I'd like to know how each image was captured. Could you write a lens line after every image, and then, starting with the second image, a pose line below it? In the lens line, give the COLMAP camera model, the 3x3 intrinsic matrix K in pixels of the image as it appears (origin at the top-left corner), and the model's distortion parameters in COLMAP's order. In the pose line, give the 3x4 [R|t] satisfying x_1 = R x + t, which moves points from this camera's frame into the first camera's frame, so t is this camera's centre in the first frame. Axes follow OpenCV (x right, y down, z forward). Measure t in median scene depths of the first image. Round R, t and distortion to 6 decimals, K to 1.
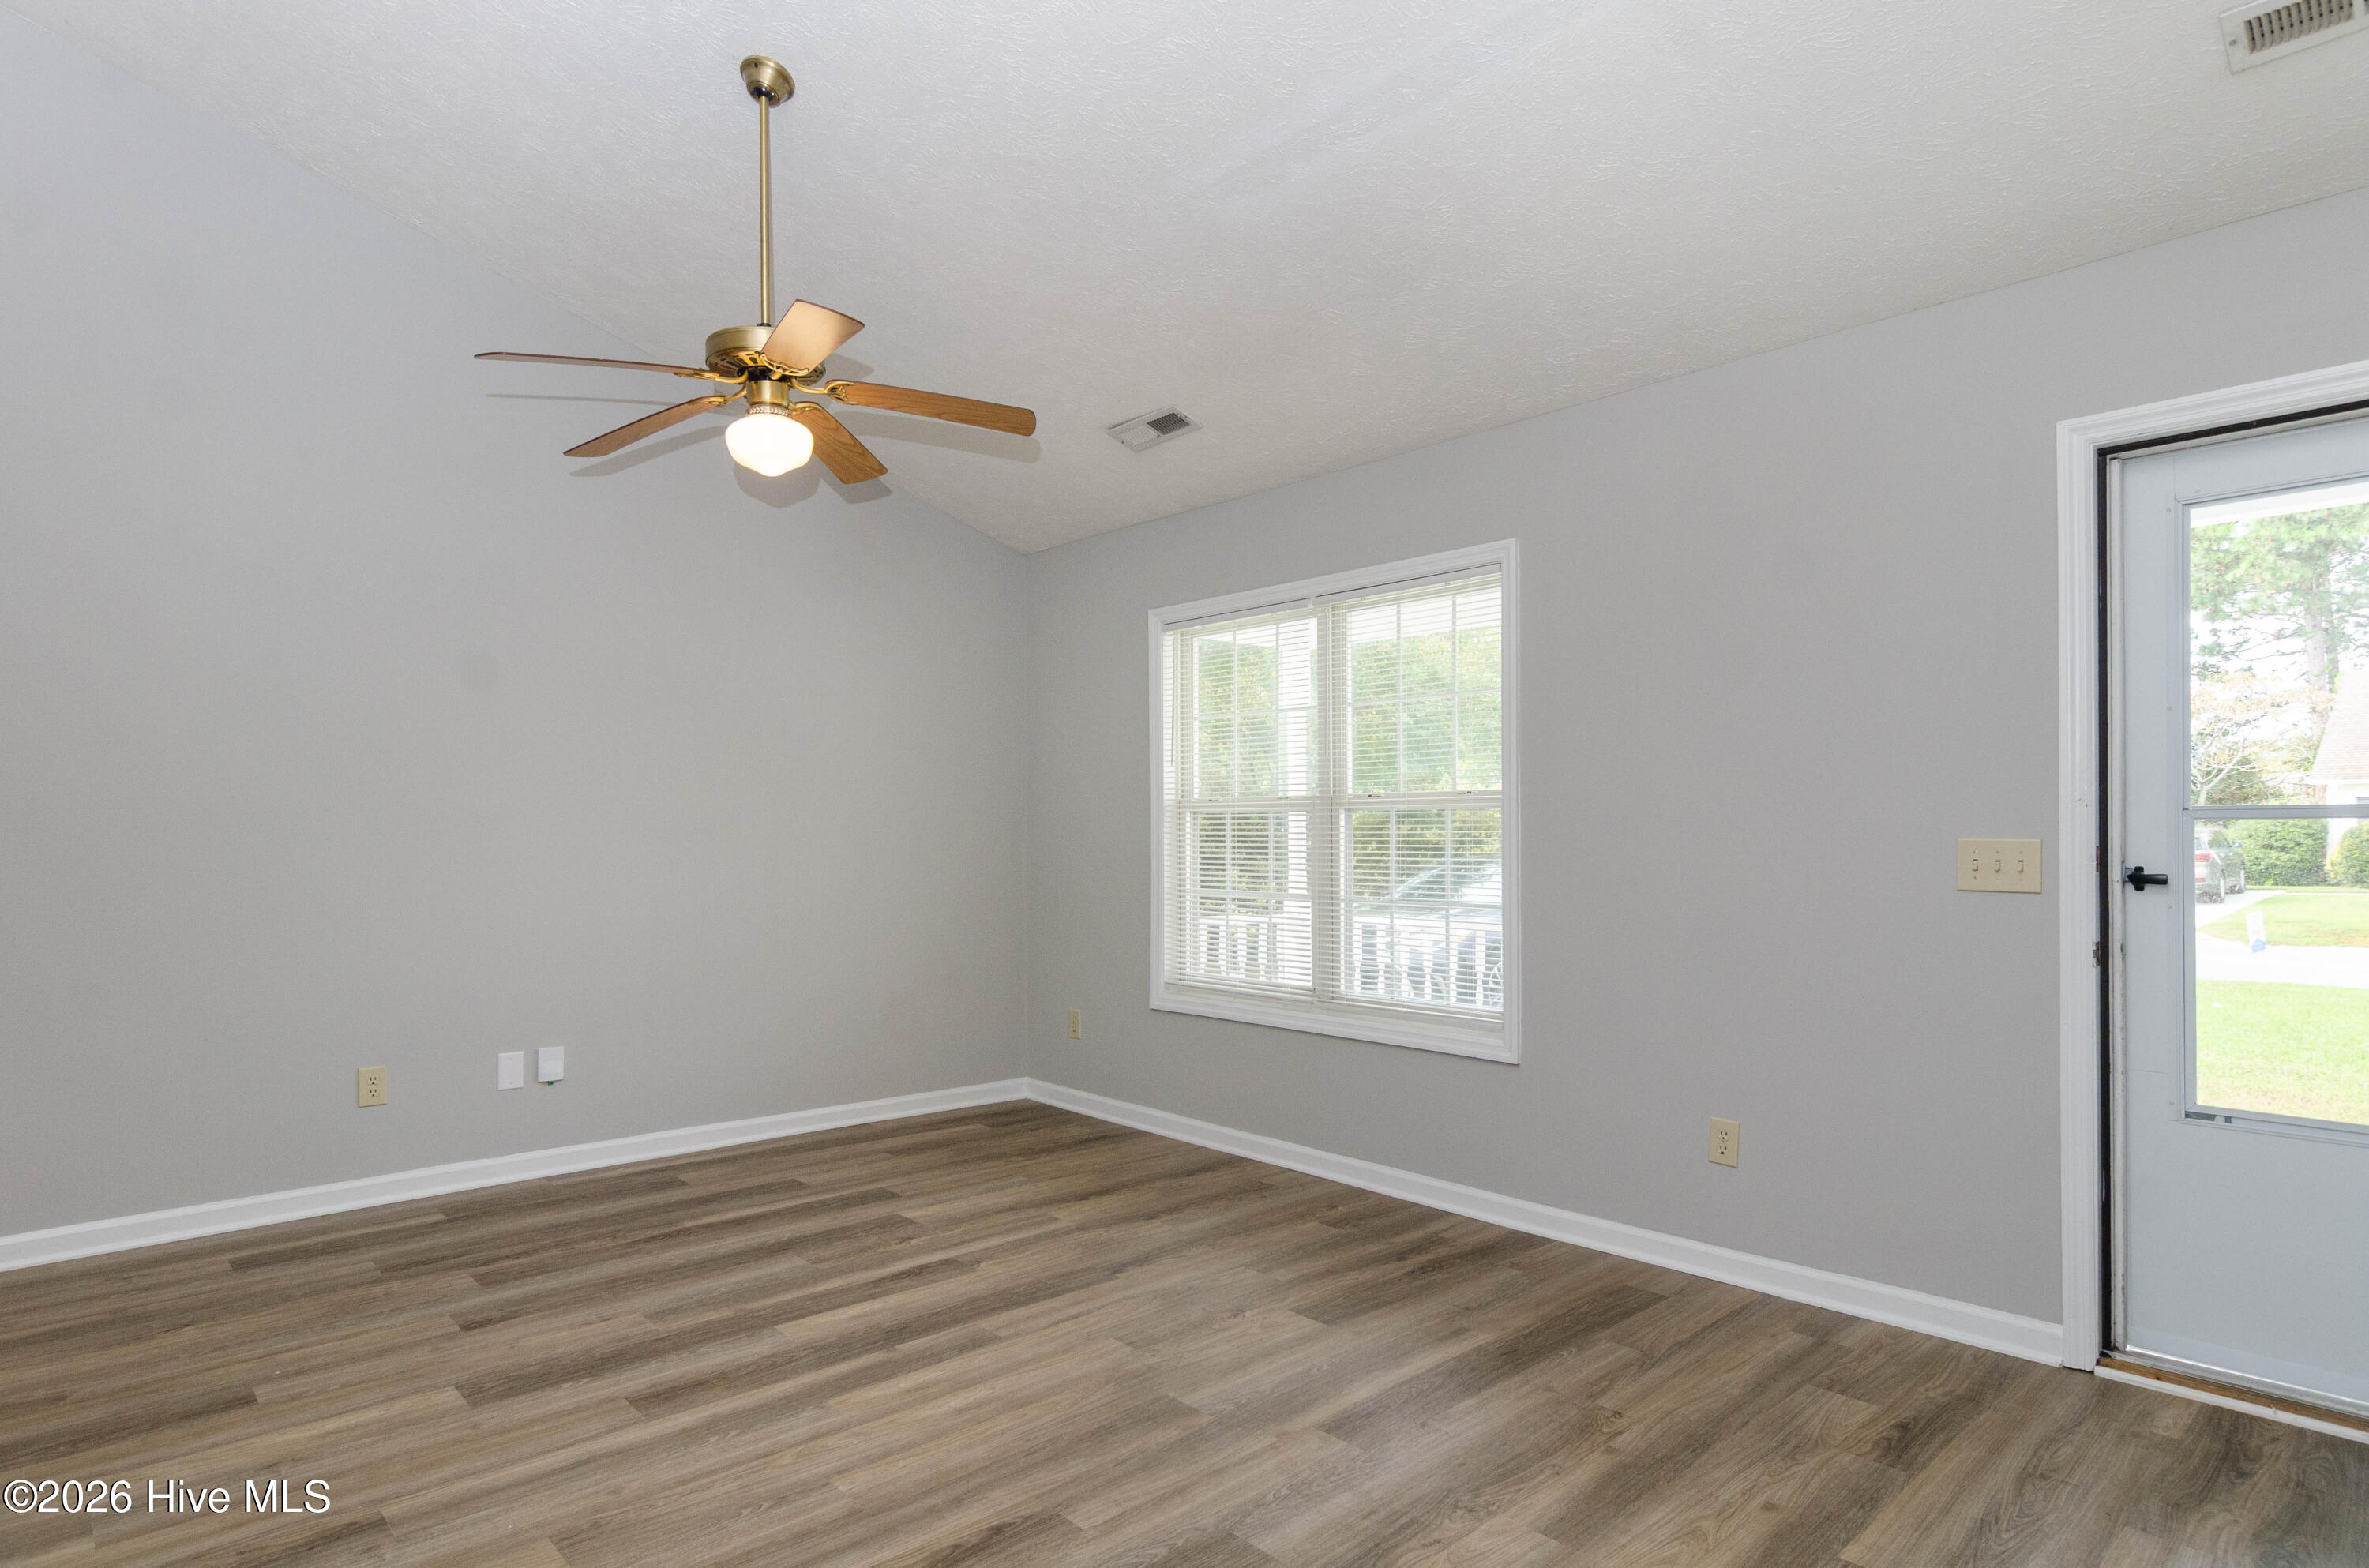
lens RADIAL K [[1267.0, 0, 1175.9], [0, 1267.0, 832.9], [0, 0, 1]] dist [-0.002516, 0.002783]
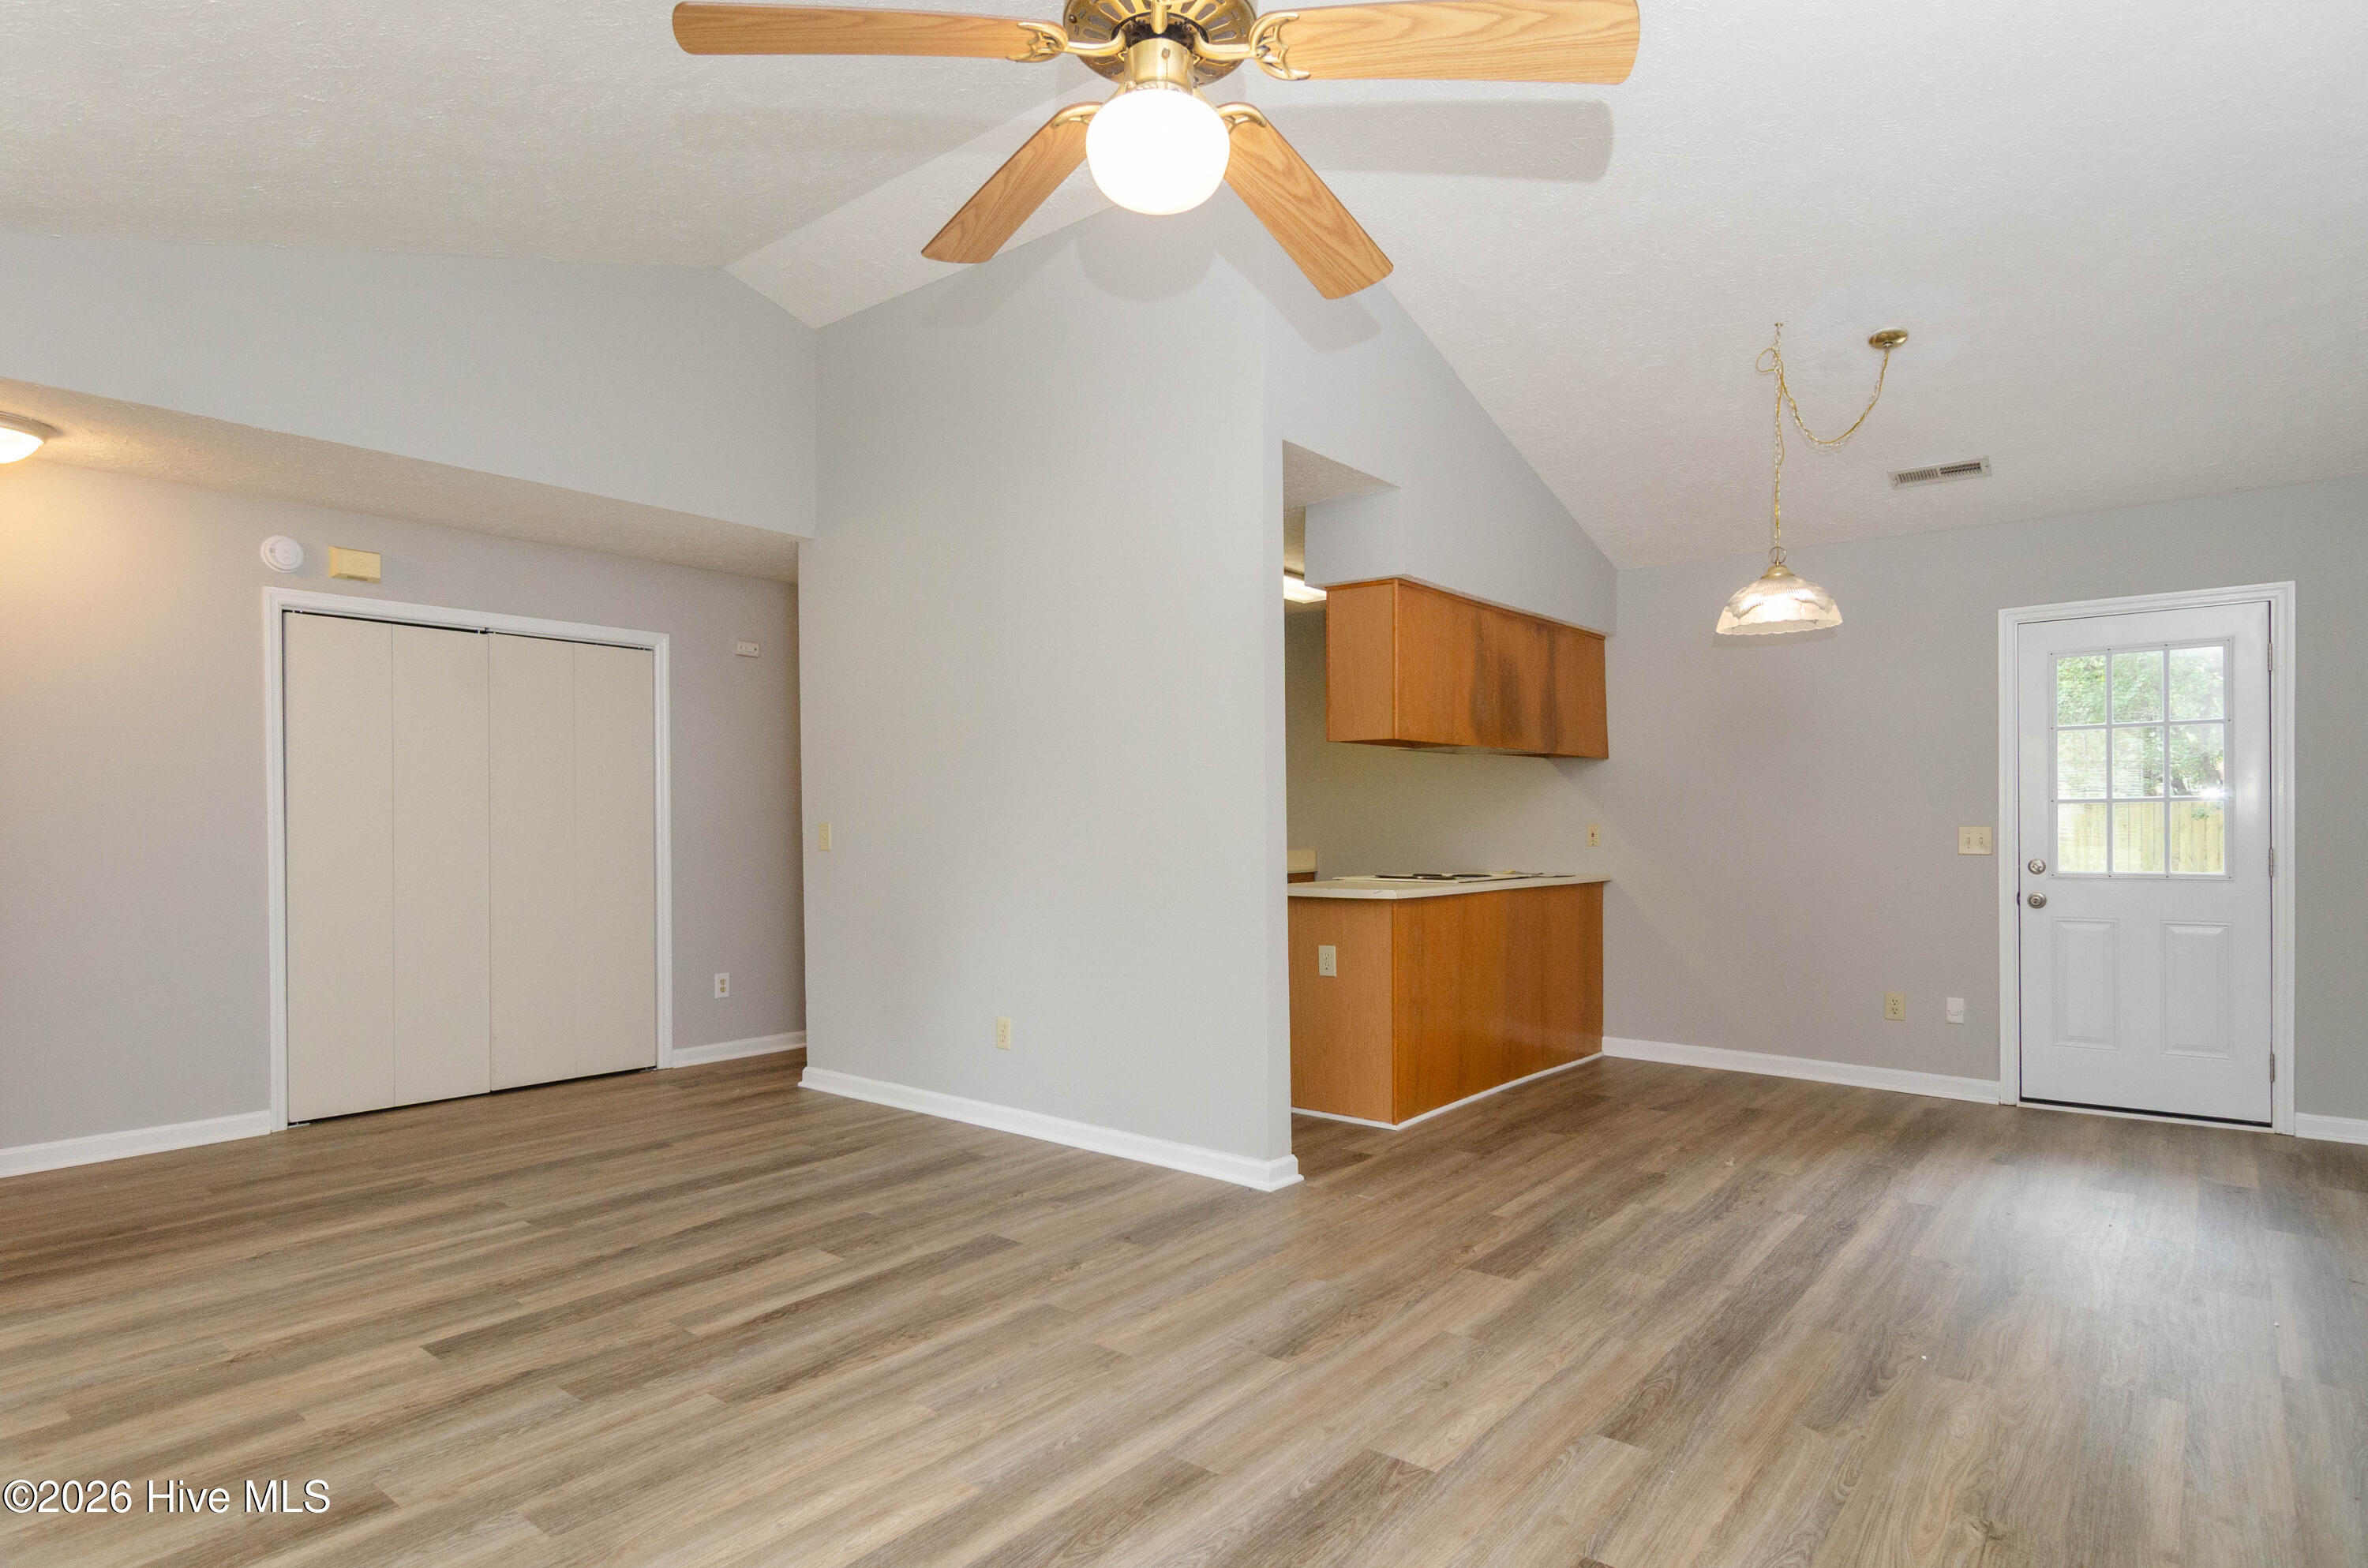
lens RADIAL K [[1266.5, 0, 1176.4], [0, 1266.5, 838.3], [0, 0, 1]] dist [-0.002516, 0.002783]
pose [[-0.989741, 0.005585, -0.142761, -0.218682], [0.004318, 0.999948, 0.009184, 0.002222], [0.142805, 0.008474, -0.989715, 1.419560]]
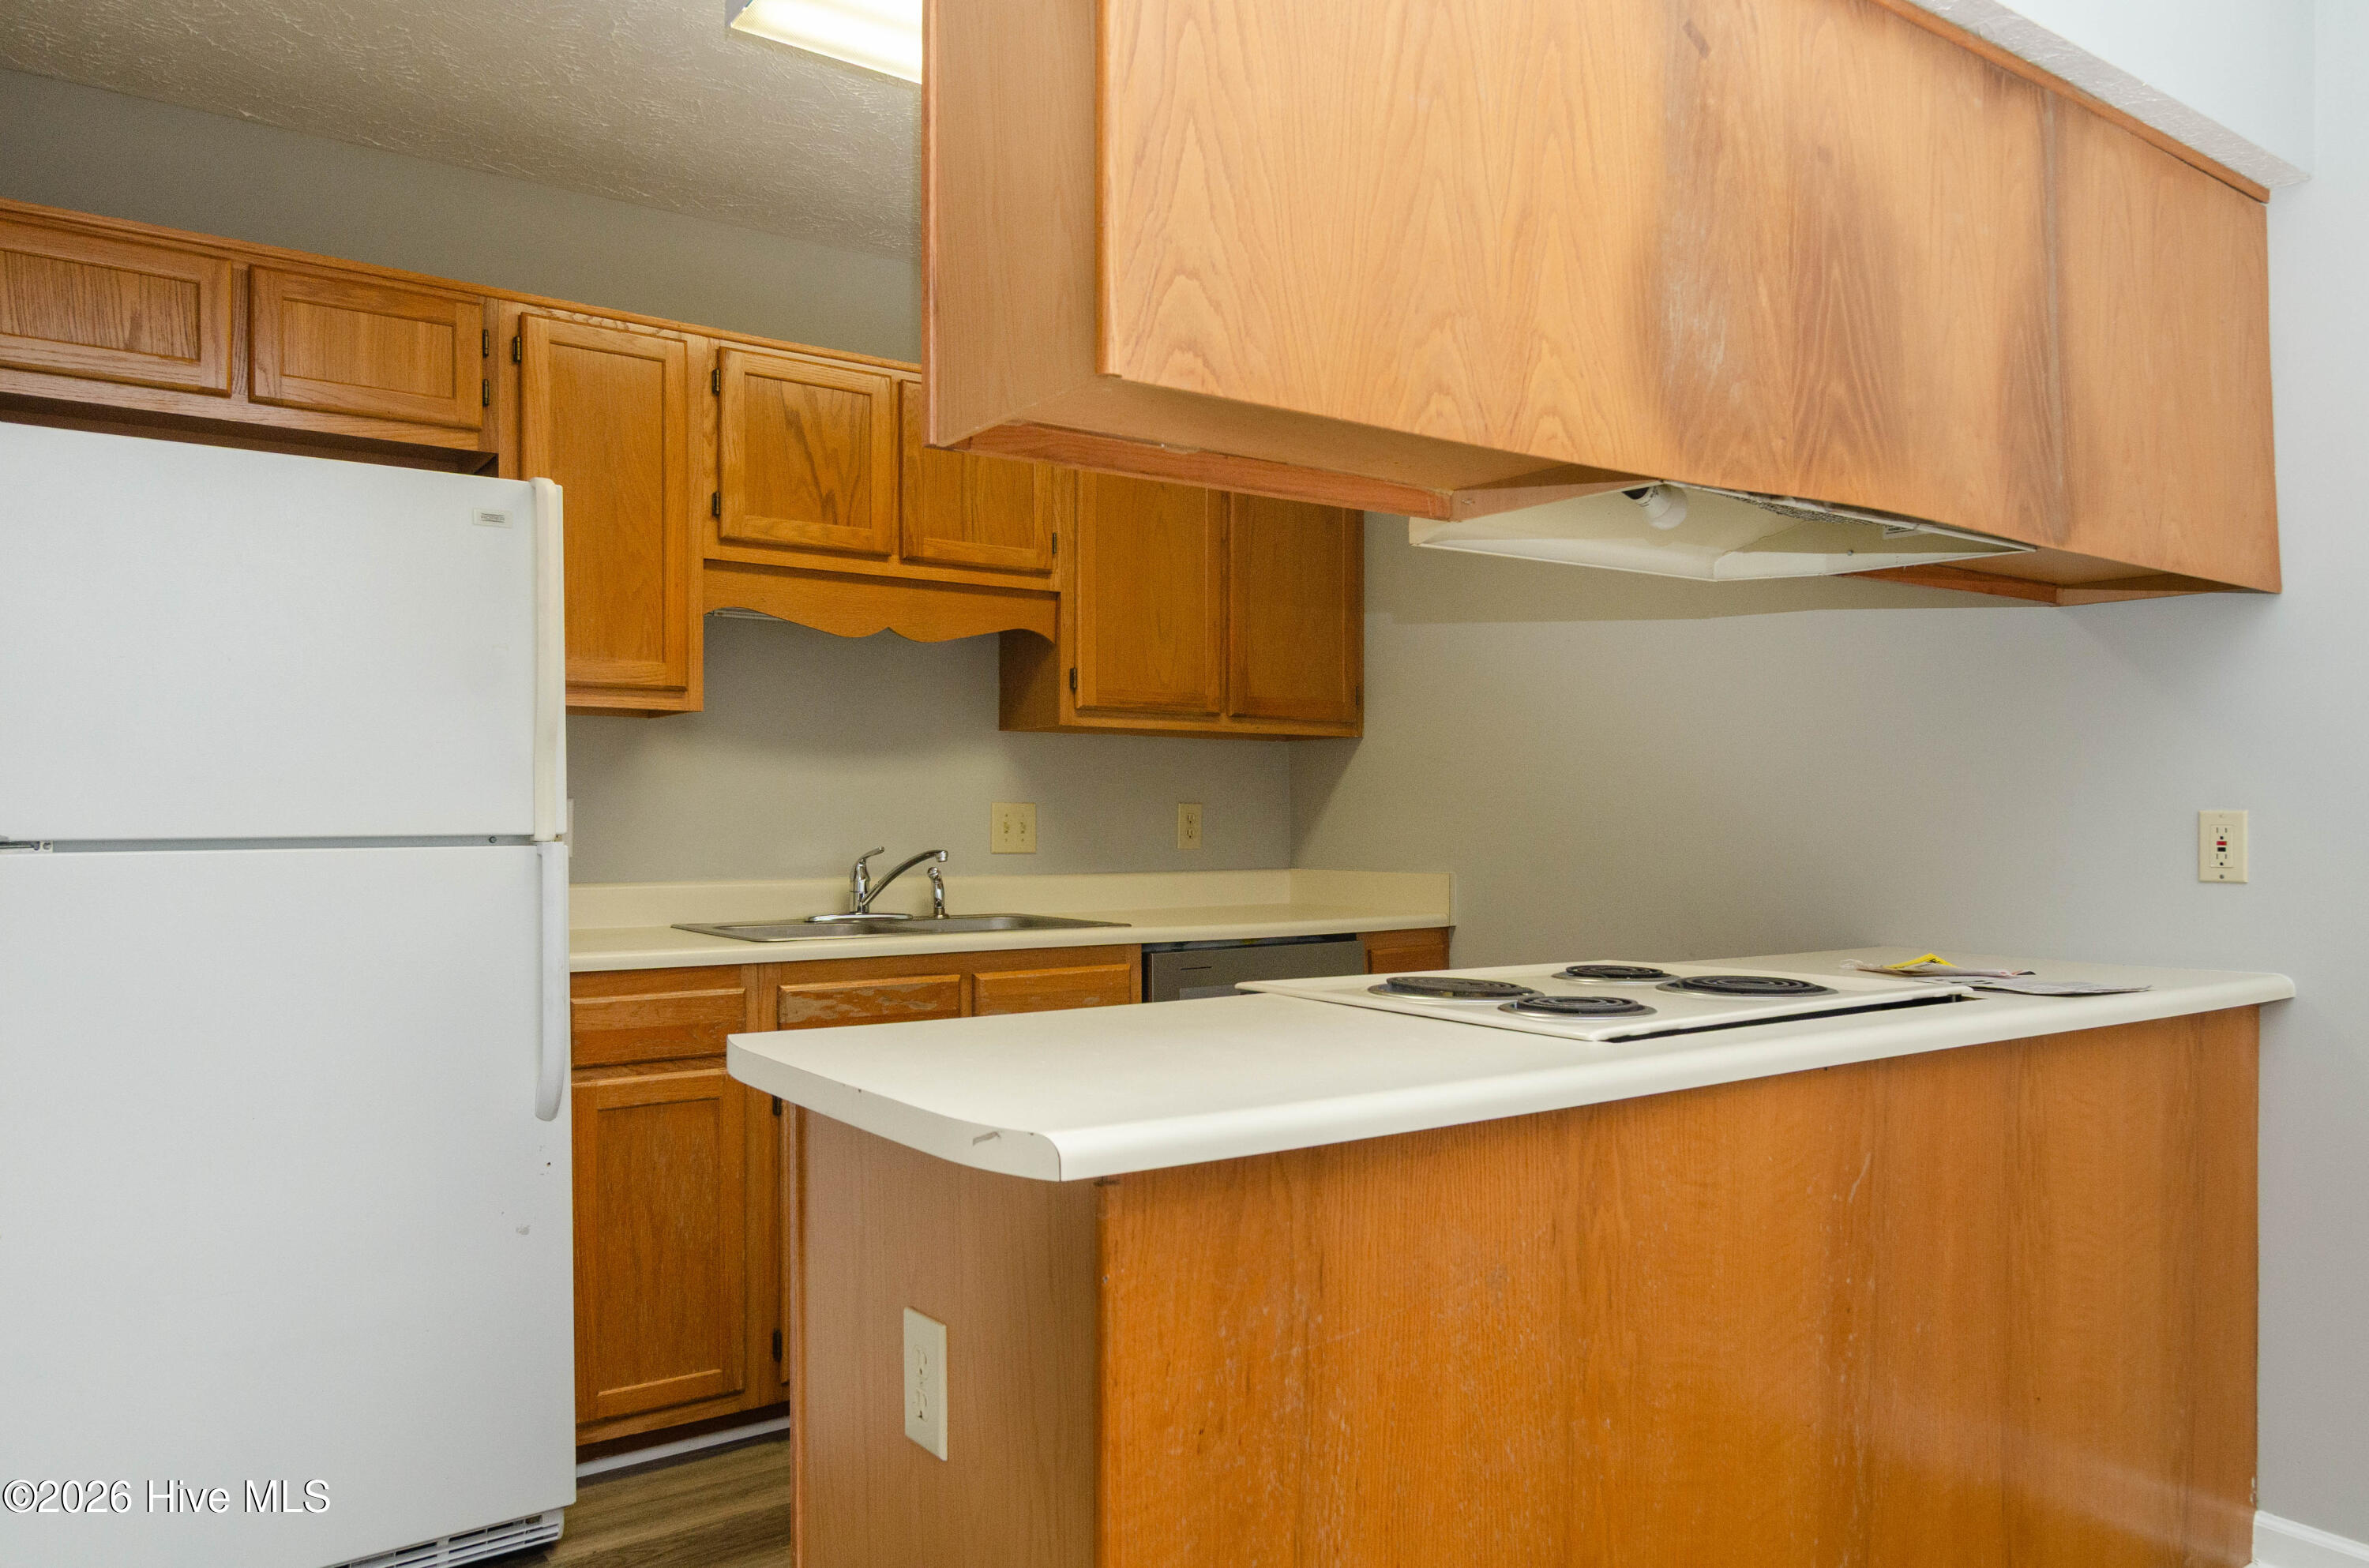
lens RADIAL K [[1590.4, 0, 1172.8], [0, 1590.4, 822.5], [0, 0, 1]] dist [0.000778, -0.002228]
pose [[-0.992069, -0.001303, 0.125690, -0.717617], [-0.000957, 0.999996, 0.002817, 0.004890], [-0.125693, 0.002675, -0.992066, 0.422437]]
